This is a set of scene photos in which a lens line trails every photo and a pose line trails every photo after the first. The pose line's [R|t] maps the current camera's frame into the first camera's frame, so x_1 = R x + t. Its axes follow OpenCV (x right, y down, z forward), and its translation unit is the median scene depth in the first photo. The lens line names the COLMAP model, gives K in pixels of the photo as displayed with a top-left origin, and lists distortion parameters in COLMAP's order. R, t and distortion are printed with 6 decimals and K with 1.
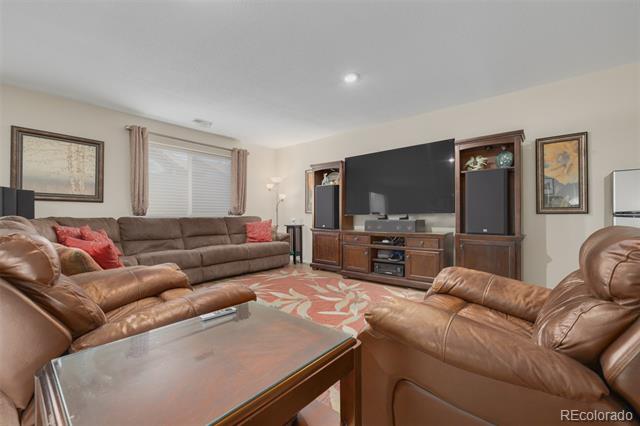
lens RADIAL K [[265.2, 0, 318.5], [0, 265.2, 213.4], [0, 0, 1]] dist [0.000862, -0.000550]
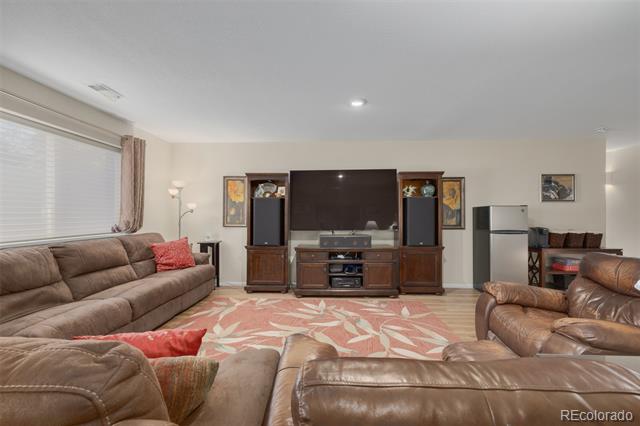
lens RADIAL K [[265.2, 0, 319.6], [0, 265.2, 214.6], [0, 0, 1]] dist [0.000862, -0.000550]
pose [[0.793196, 0.004372, 0.608950, -0.455544], [-0.007554, 0.999968, 0.002660, -0.062528], [-0.608919, -0.006710, 0.793204, 0.205367]]
